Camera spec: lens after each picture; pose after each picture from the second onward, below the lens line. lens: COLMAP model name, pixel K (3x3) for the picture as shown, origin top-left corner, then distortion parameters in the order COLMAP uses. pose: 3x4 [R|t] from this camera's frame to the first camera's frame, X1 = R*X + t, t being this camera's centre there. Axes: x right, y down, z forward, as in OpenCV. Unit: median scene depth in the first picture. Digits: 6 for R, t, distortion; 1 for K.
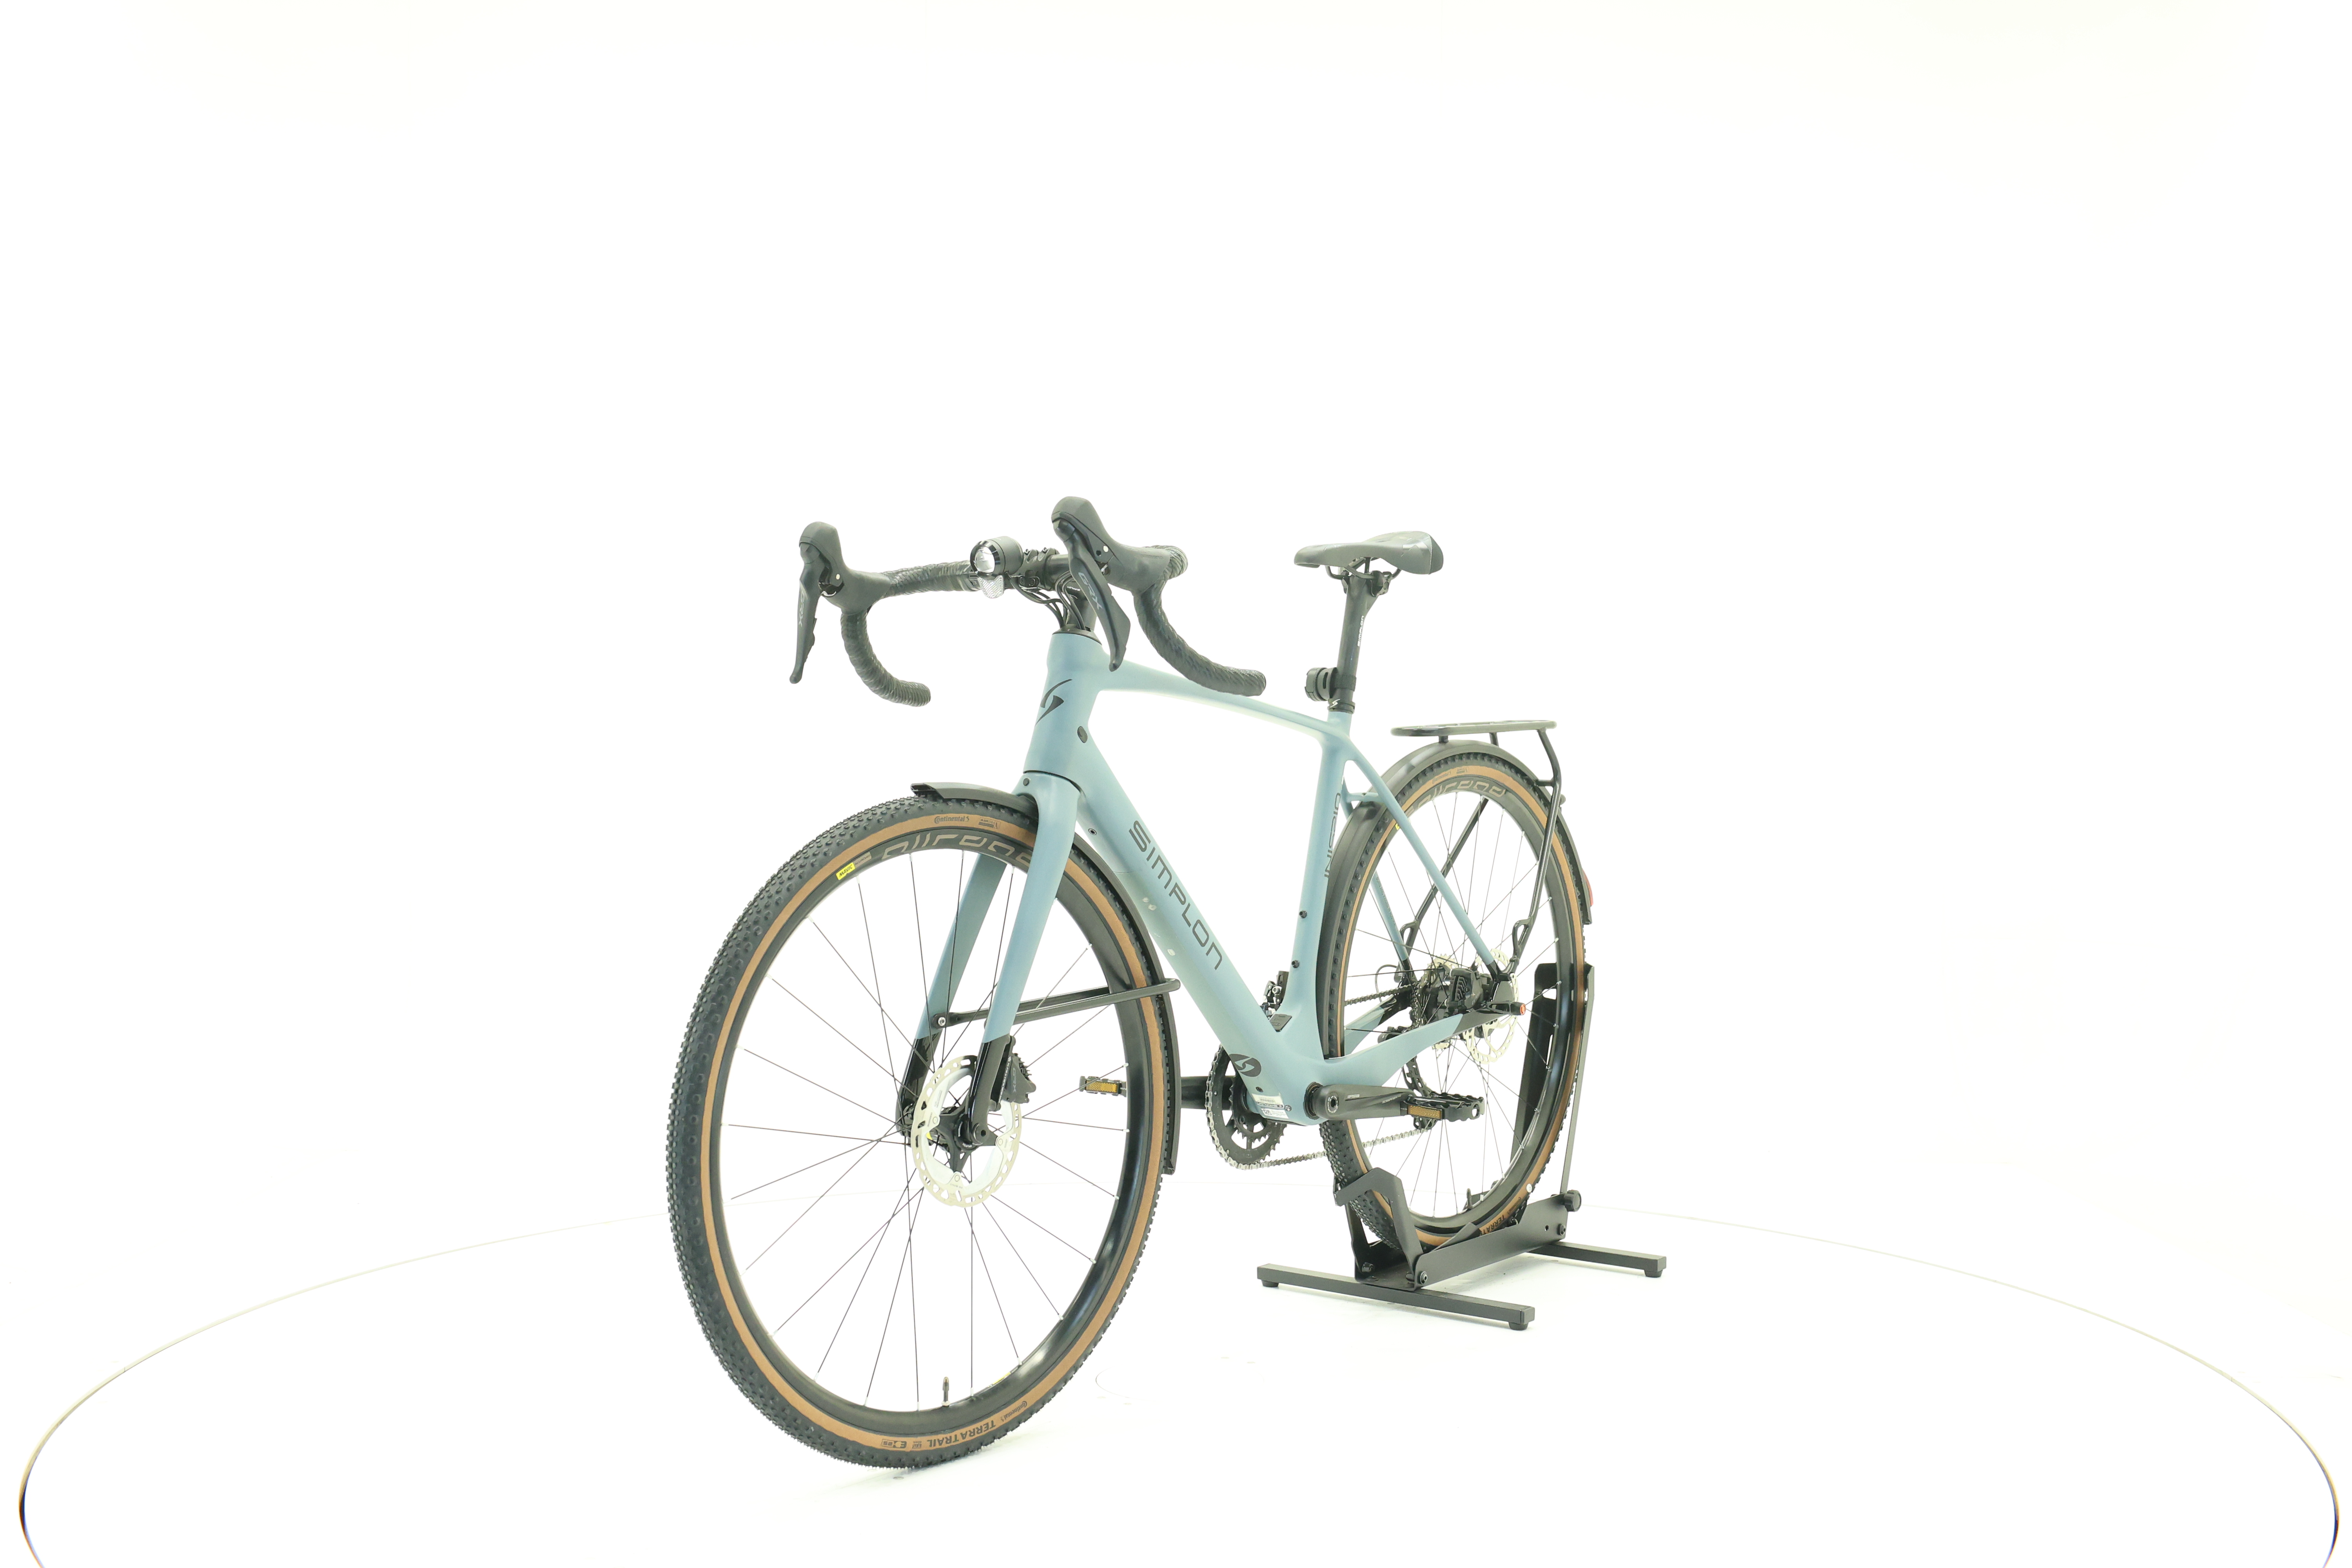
lens RADIAL K [[2508.1, 0, 1174.4], [0, 2508.1, 783.0], [0, 0, 1]] dist [-0.000150, 0.000000]
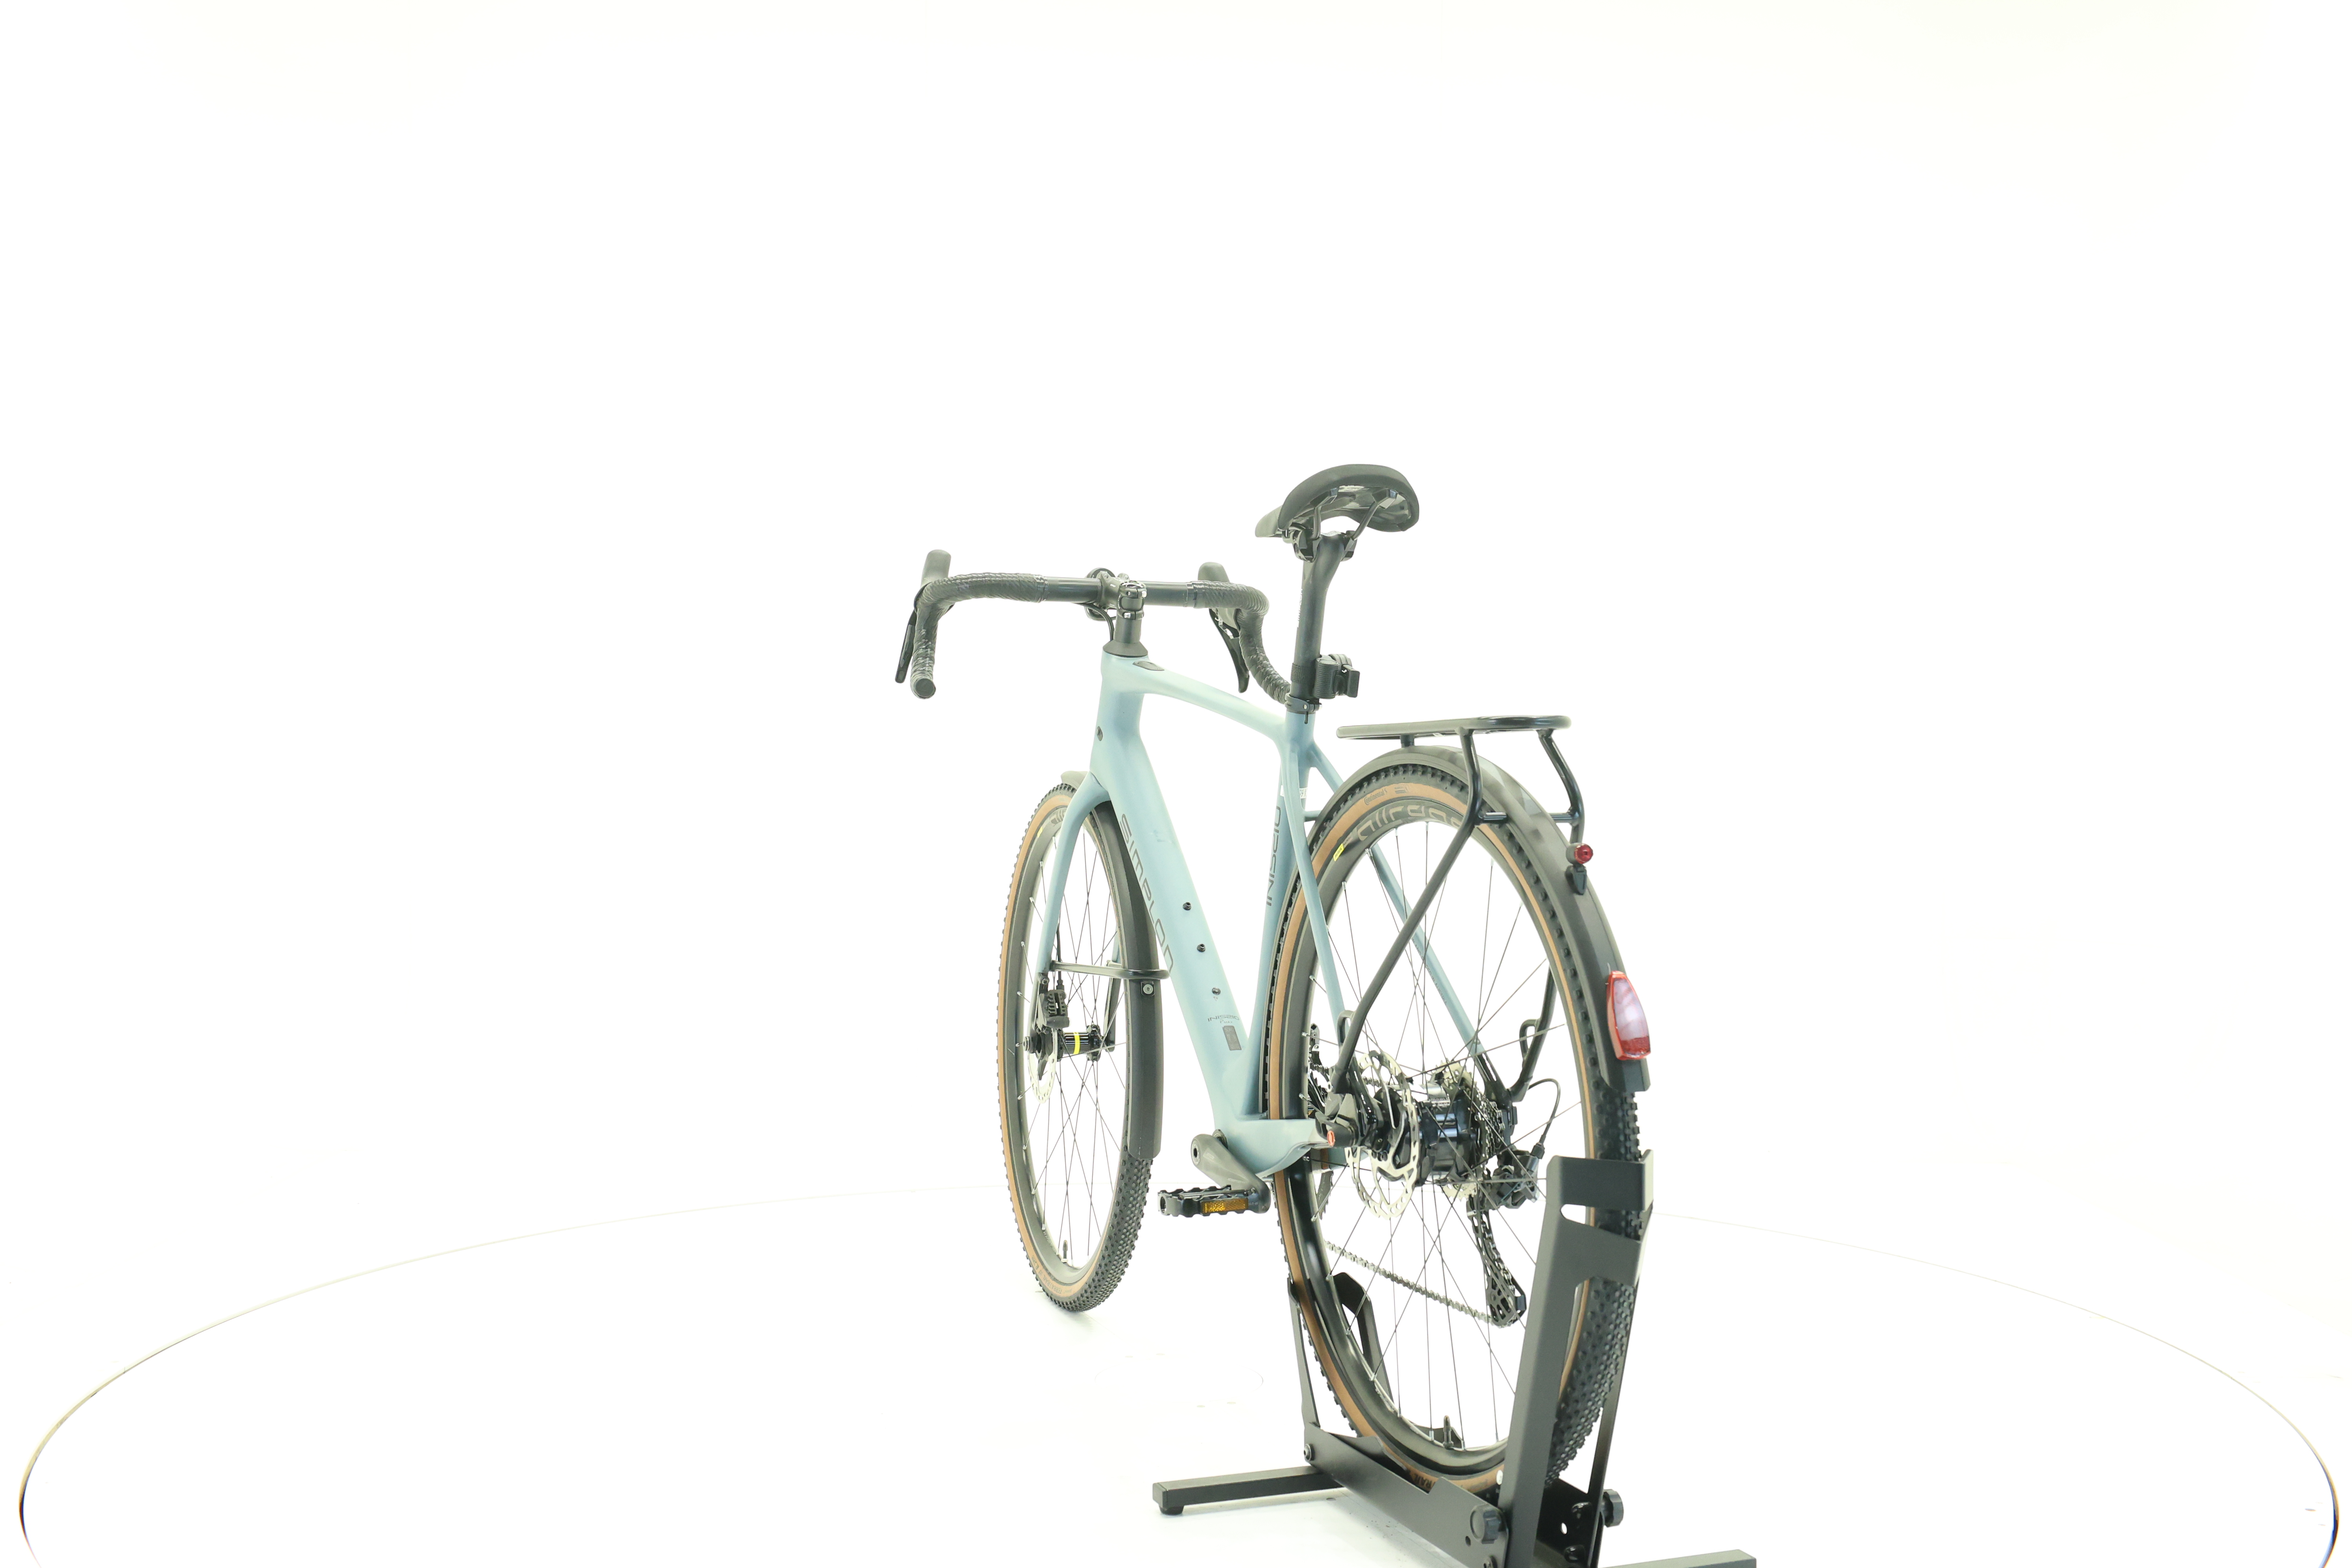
lens RADIAL K [[2508.1, 0, 1167.2], [0, 2508.1, 767.4], [0, 0, 1]] dist [-0.000150, 0.000000]
pose [[-0.518966, 0.006508, -0.854770, 0.889920], [-0.026184, 0.999381, 0.023506, -0.030508], [0.854394, 0.034580, -0.518474, 1.564368]]
